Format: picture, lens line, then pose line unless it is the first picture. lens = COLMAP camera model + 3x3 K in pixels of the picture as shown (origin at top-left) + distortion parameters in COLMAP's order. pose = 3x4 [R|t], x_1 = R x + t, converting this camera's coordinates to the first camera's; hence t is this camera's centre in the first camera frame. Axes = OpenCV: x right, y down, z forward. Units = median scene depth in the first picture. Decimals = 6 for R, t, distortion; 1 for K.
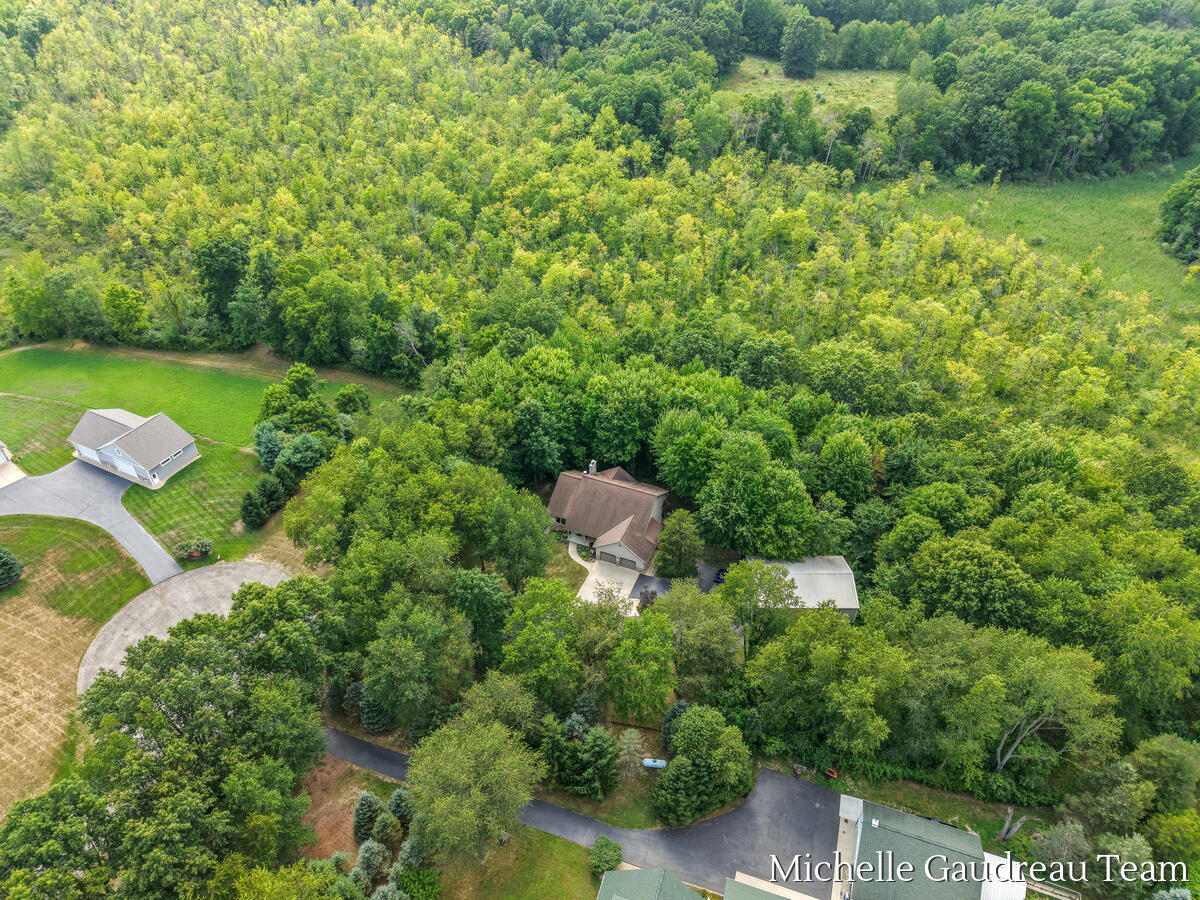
lens RADIAL K [[797.4, 0, 596.2], [0, 797.4, 444.7], [0, 0, 1]] dist [0.017317, -0.020041]
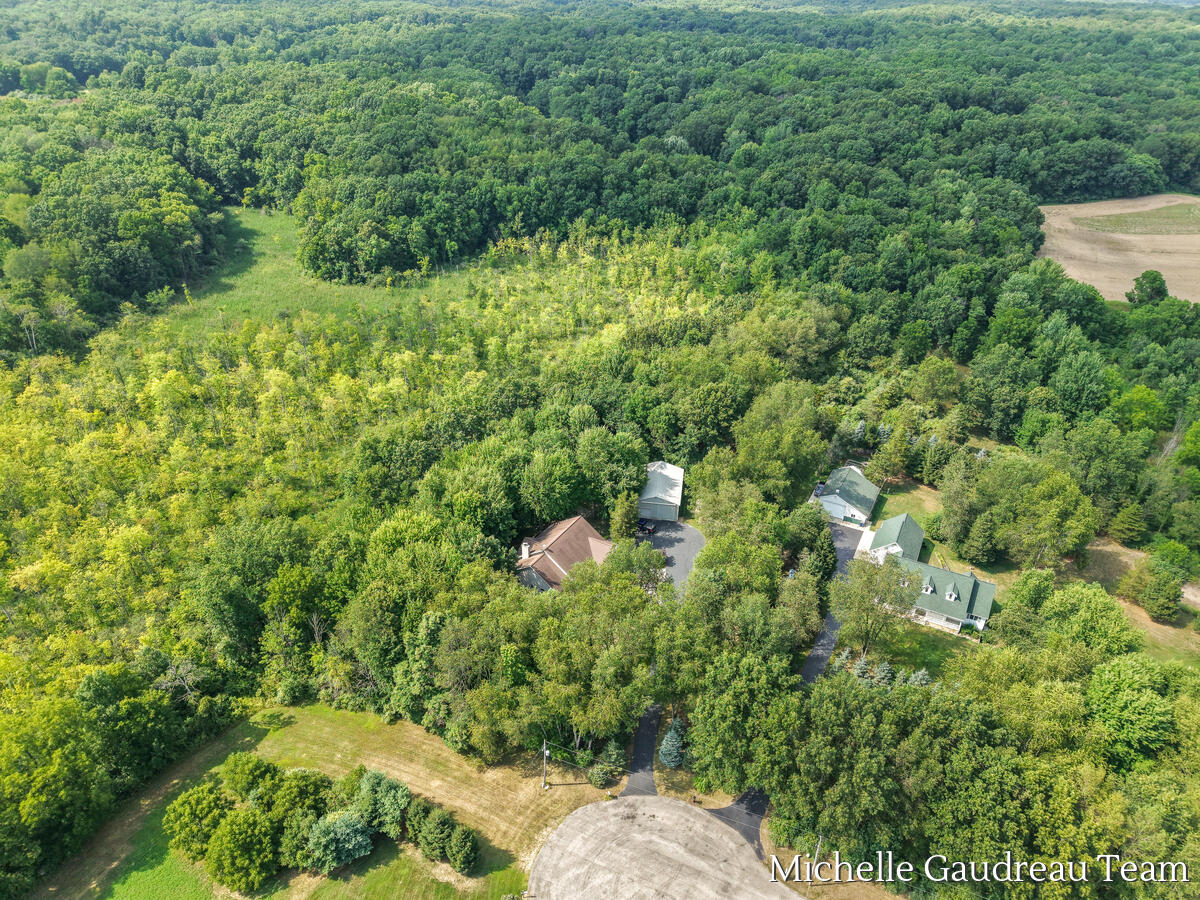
lens RADIAL K [[797.4, 0, 599.8], [0, 797.4, 451.7], [0, 0, 1]] dist [0.017317, -0.020041]
pose [[0.152996, -0.512620, 0.844875, -0.878509], [0.600310, 0.727331, 0.332592, -0.388118], [-0.784997, 0.456301, 0.419010, 0.388694]]
